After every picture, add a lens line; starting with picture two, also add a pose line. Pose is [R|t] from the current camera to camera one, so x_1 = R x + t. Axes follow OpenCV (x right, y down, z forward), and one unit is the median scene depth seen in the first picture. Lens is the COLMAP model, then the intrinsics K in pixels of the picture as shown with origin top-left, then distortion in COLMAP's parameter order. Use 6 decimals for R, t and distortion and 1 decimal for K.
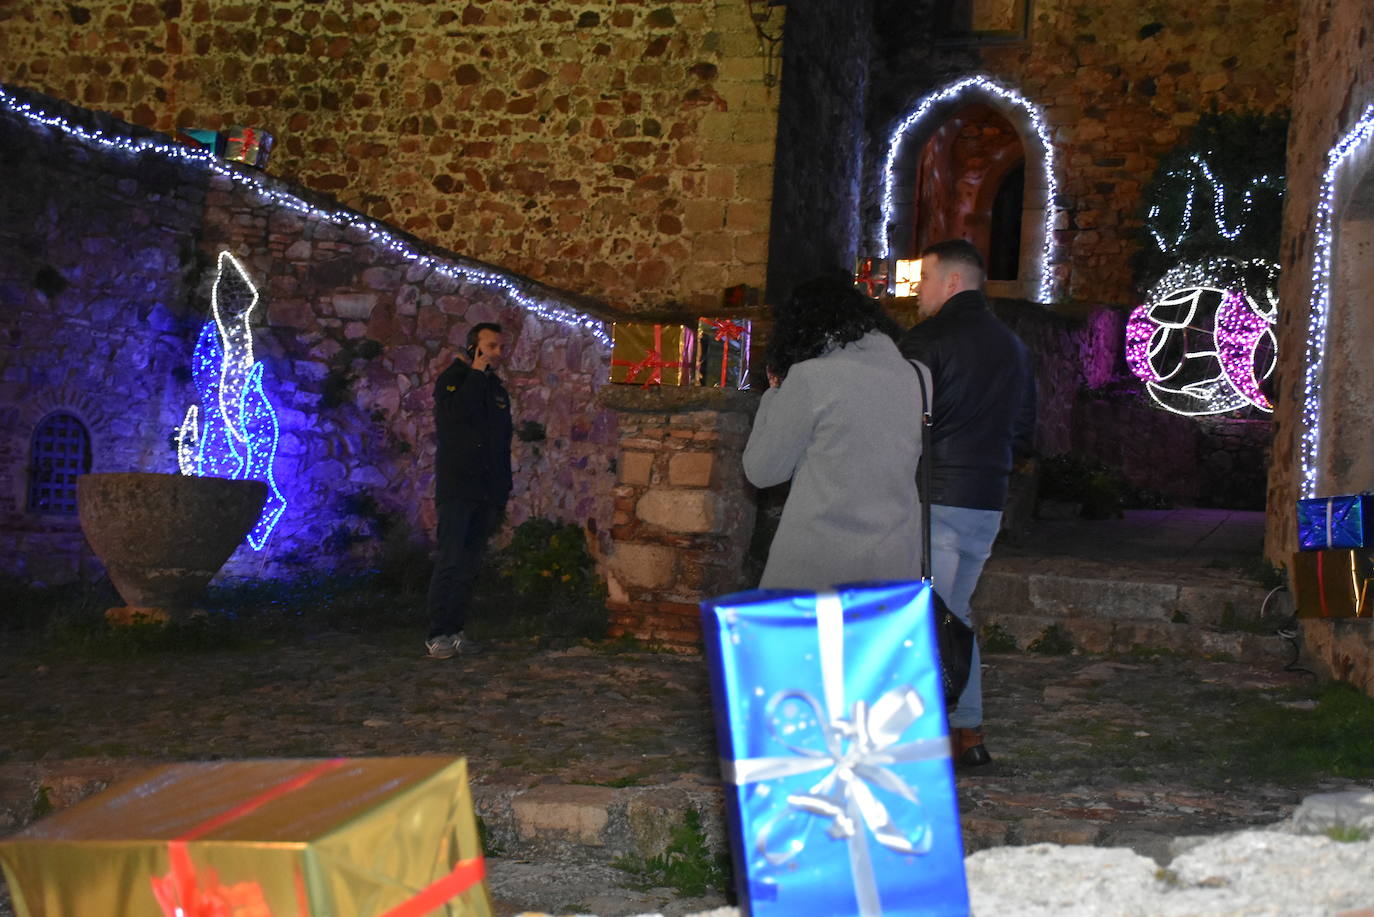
lens RADIAL K [[1738.2, 0, 687.0], [0, 1738.2, 458.5], [0, 0, 1]] dist [0.052429, 0.444773]
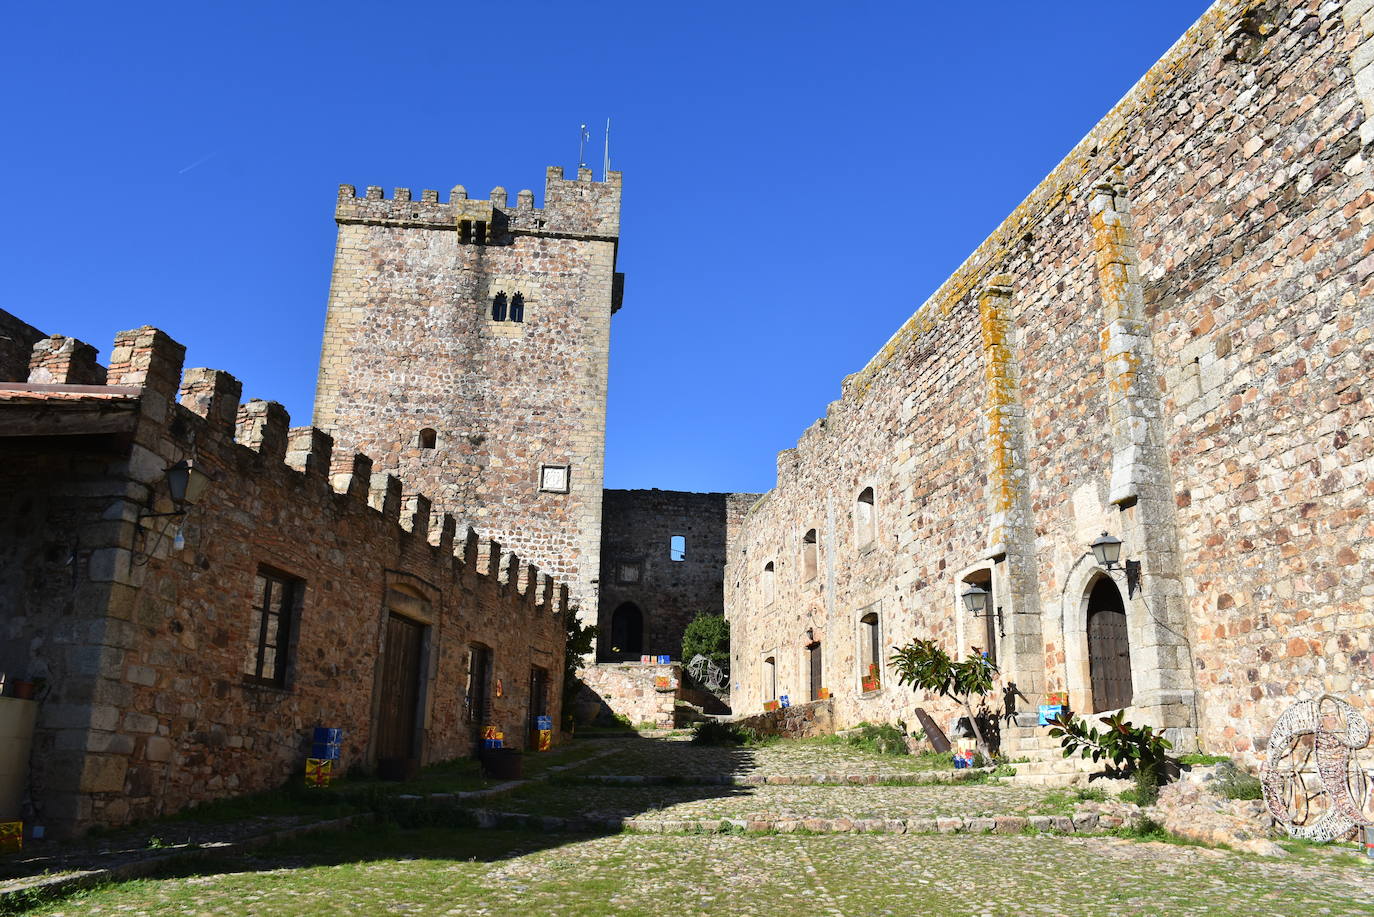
lens RADIAL K [[1085.7, 0, 689.6], [0, 1085.7, 458.3], [0, 0, 1]] dist [-0.152197, 0.115529]
pose [[0.918422, 0.068054, 0.389704, -0.678914], [0.026985, 0.972021, -0.233339, 0.029825], [-0.394680, 0.224820, 0.890889, -1.203684]]
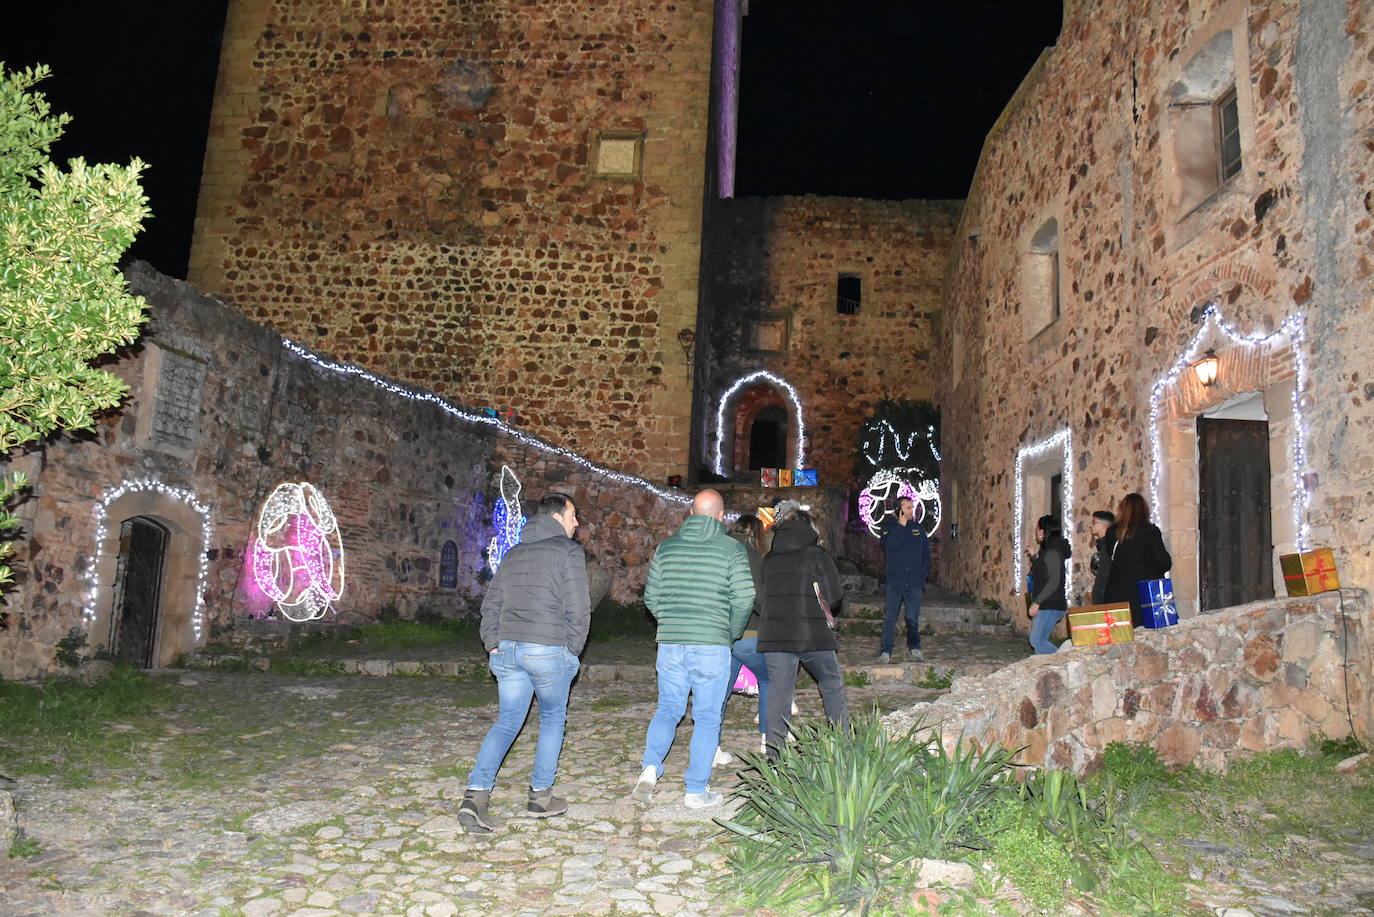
lens RADIAL K [[1085.7, 0, 689.6], [0, 1085.7, 458.3], [0, 0, 1]] dist [-0.152197, 0.115529]
pose [[0.976319, 0.016873, 0.215677, -0.218588], [0.003257, 0.995695, -0.092637, -0.001957], [-0.216312, 0.091146, 0.972061, -0.227760]]
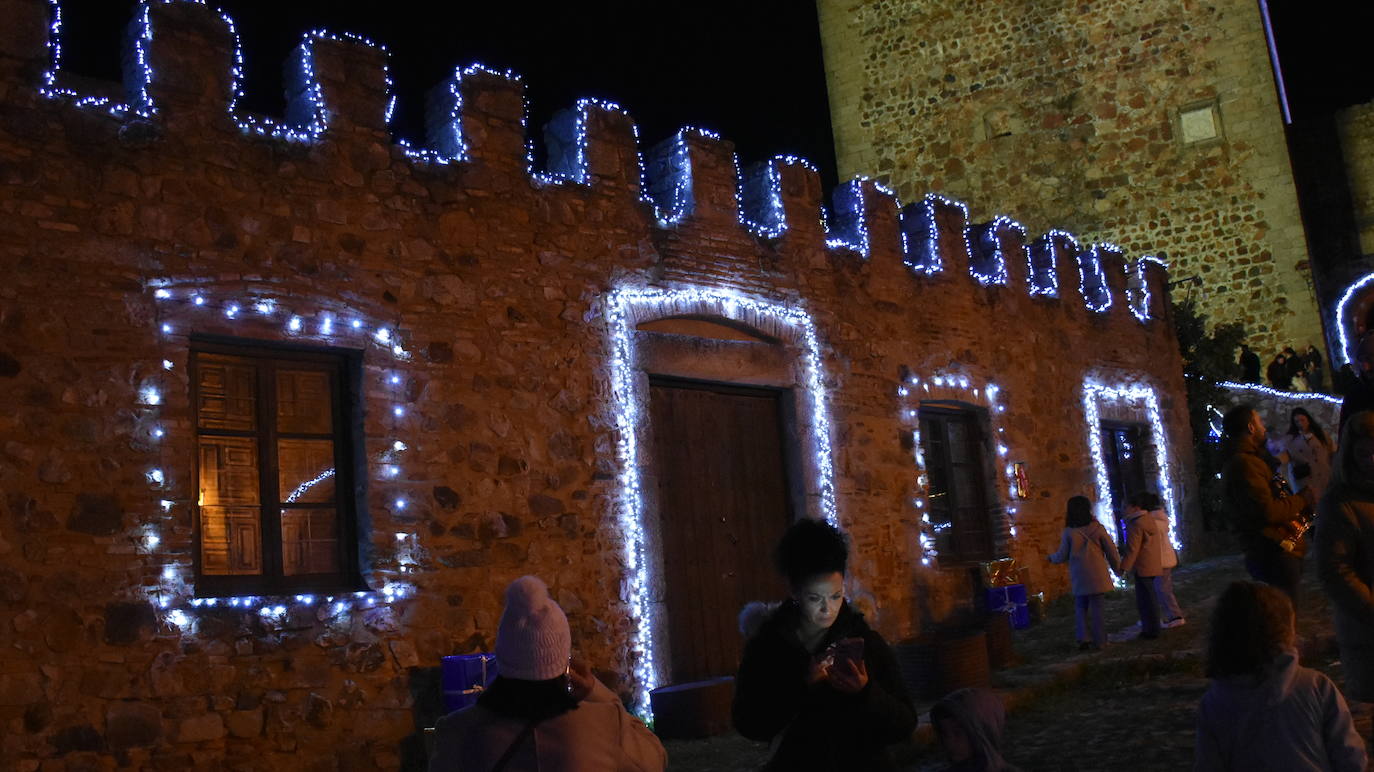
lens RADIAL K [[1353.8, 0, 692.7], [0, 1353.8, 384.7], [0, 0, 1]] dist [-0.153101, 0.119496]
pose [[0.966417, -0.195785, -0.166450, -0.471751], [0.170265, 0.972988, -0.155899, 0.028354], [0.192477, 0.122323, 0.973648, -0.845406]]
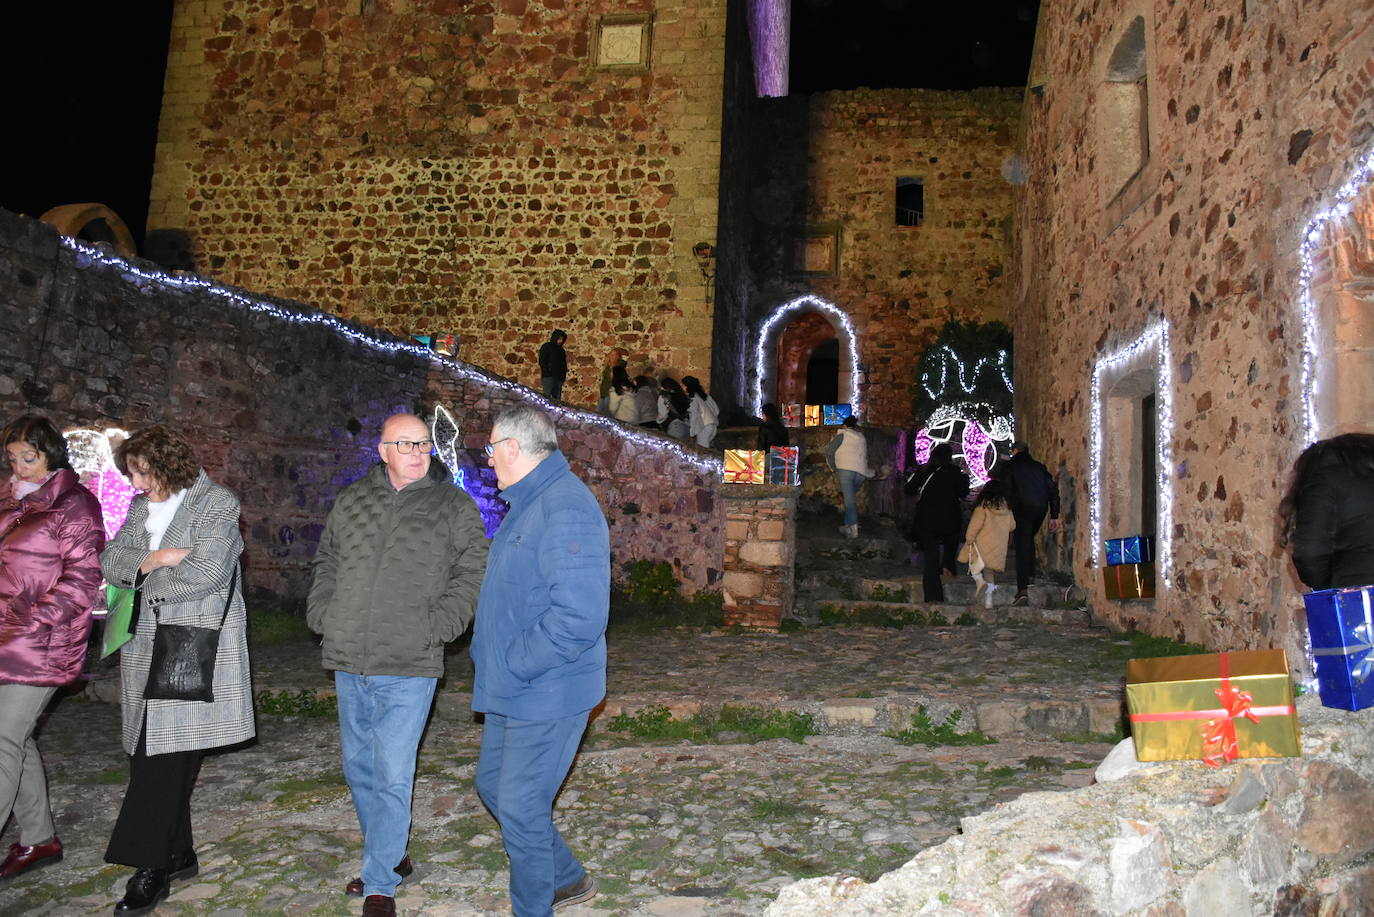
lens RADIAL K [[1085.7, 0, 689.6], [0, 1085.7, 458.3], [0, 0, 1]] dist [-0.152197, 0.115529]
pose [[0.992625, -0.011491, 0.120684, -0.098228], [0.017728, 0.998555, -0.050737, -0.005845], [-0.119926, 0.052503, 0.991394, -0.047990]]
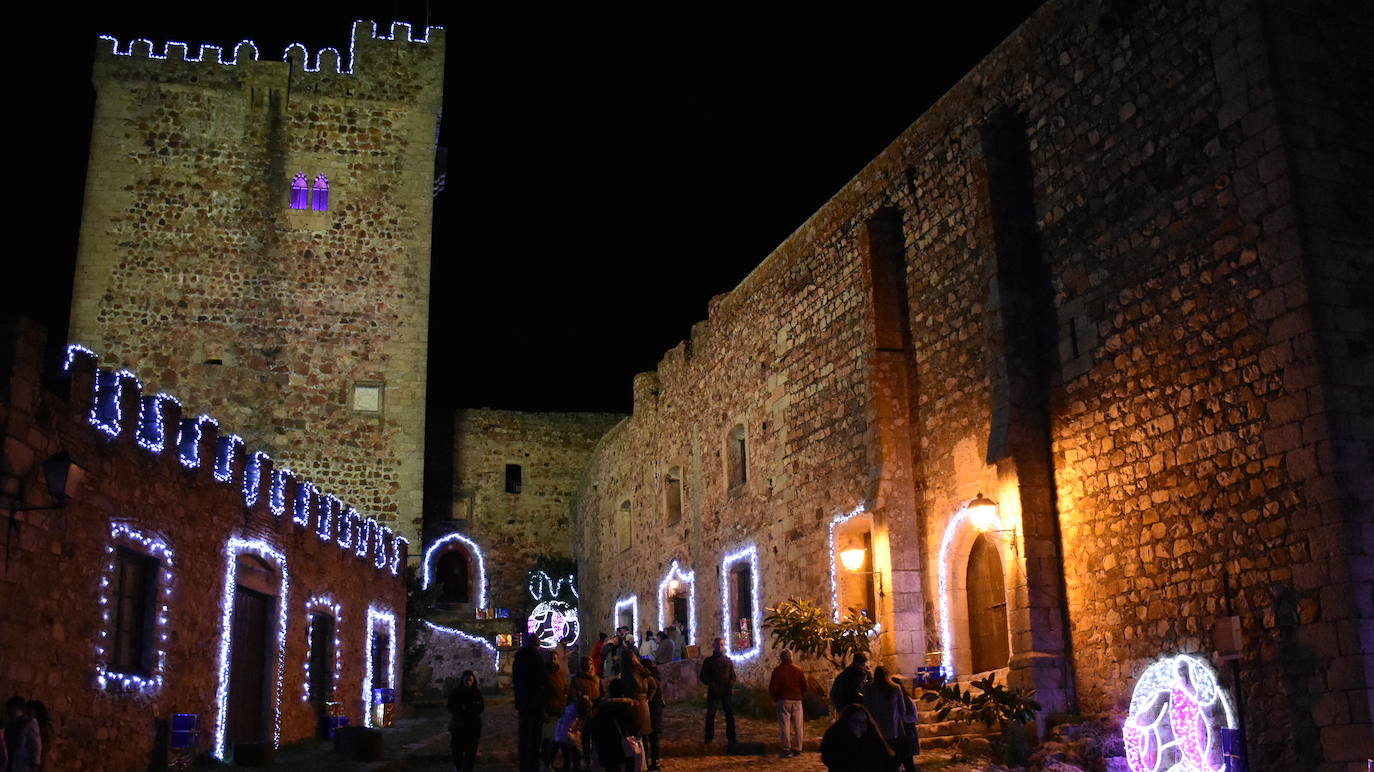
lens RADIAL K [[1356.8, 0, 687.0], [0, 1356.8, 386.0], [0, 0, 1]] dist [-0.149991, 0.118123]
pose [[0.860498, 0.053087, 0.506680, -0.772736], [0.057085, 0.978245, -0.199443, 0.015213], [-0.506245, 0.200544, 0.838748, -1.342410]]
